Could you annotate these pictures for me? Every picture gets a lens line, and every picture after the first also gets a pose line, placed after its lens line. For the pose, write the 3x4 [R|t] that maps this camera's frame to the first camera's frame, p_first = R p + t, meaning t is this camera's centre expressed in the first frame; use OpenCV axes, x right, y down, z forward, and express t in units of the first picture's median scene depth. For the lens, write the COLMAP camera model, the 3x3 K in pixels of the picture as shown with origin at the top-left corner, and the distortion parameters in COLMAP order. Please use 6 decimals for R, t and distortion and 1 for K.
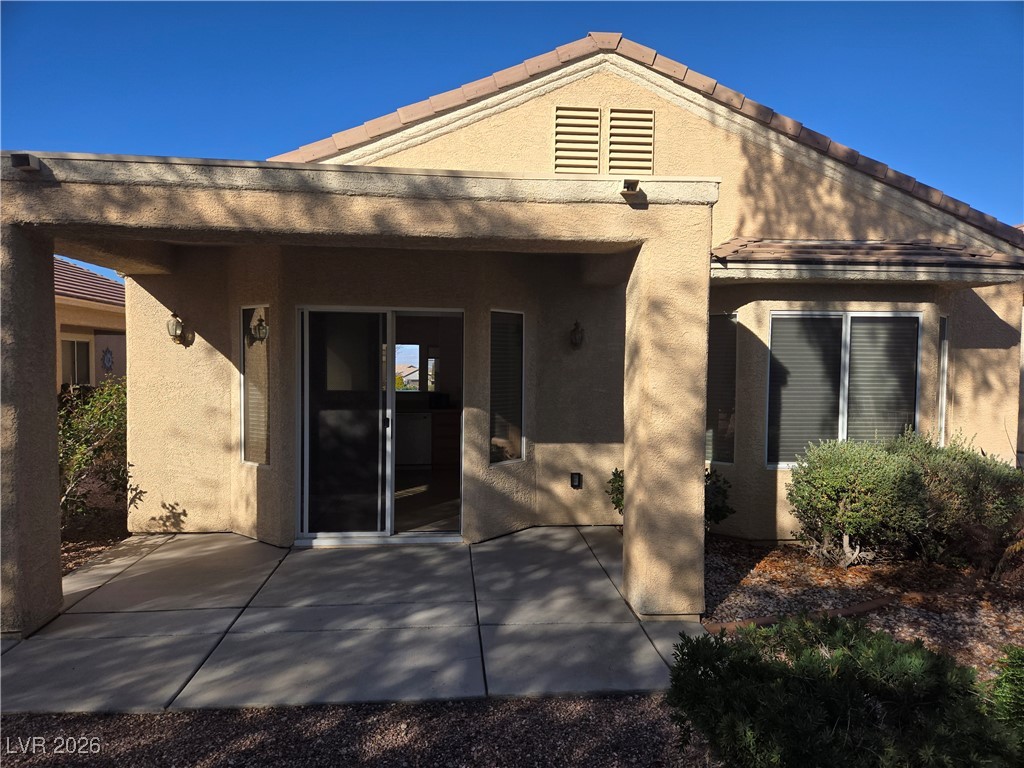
lens RADIAL K [[691.6, 0, 512.0], [0, 691.6, 384.0], [0, 0, 1]] dist [0.077439, -0.068138]
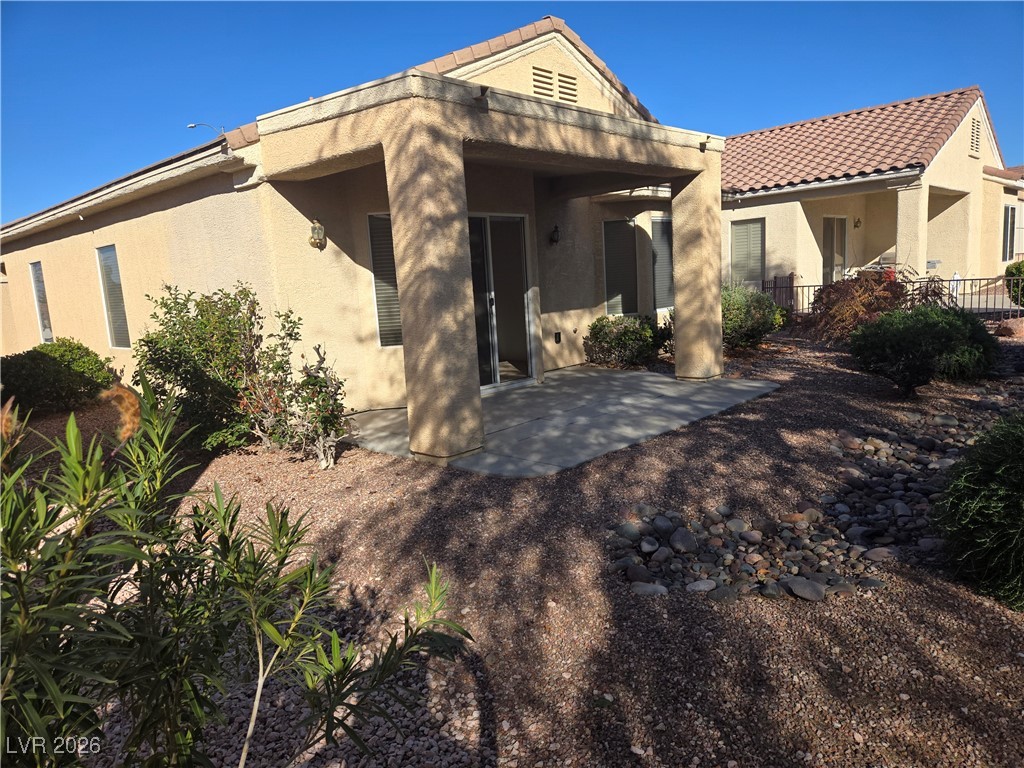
lens RADIAL K [[691.6, 0, 512.0], [0, 691.6, 384.0], [0, 0, 1]] dist [0.077439, -0.068138]
pose [[0.743904, -0.155059, 0.650050, -0.963597], [0.092648, 0.987246, 0.129467, 0.038441], [-0.661834, -0.036085, 0.748782, -0.029669]]
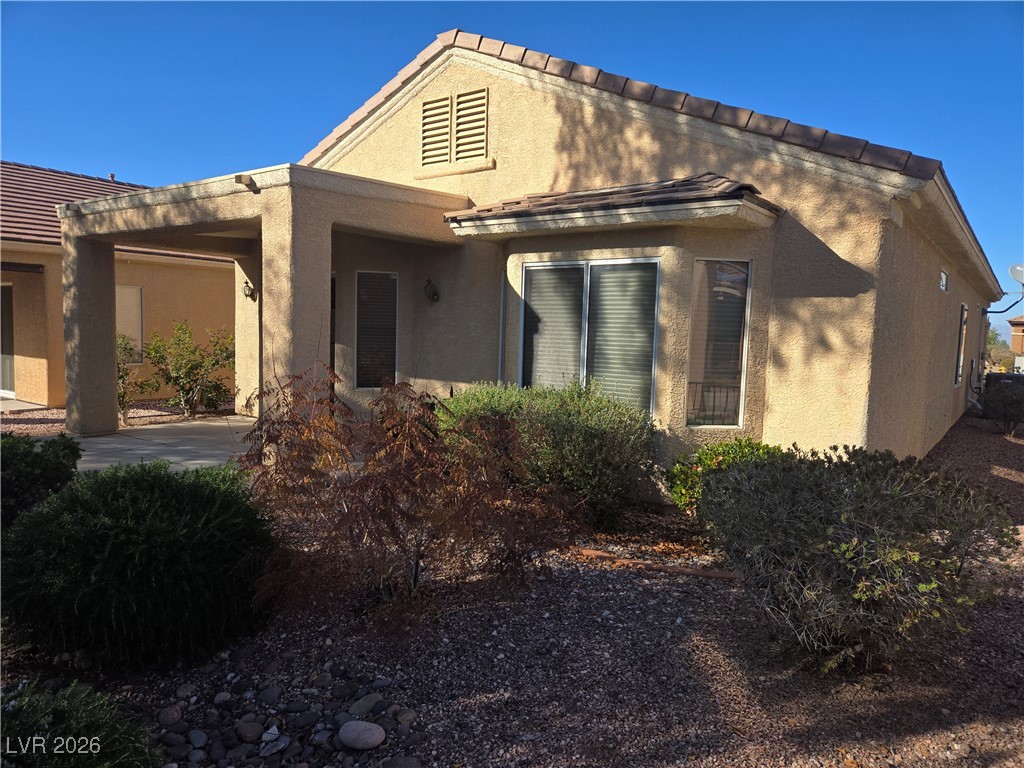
lens RADIAL K [[691.6, 0, 512.0], [0, 691.6, 384.0], [0, 0, 1]] dist [0.077439, -0.068138]
pose [[0.740460, 0.068164, -0.668635, 1.033794], [-0.047209, 0.997661, 0.049426, 0.026930], [0.670441, -0.005032, 0.741946, 0.192741]]
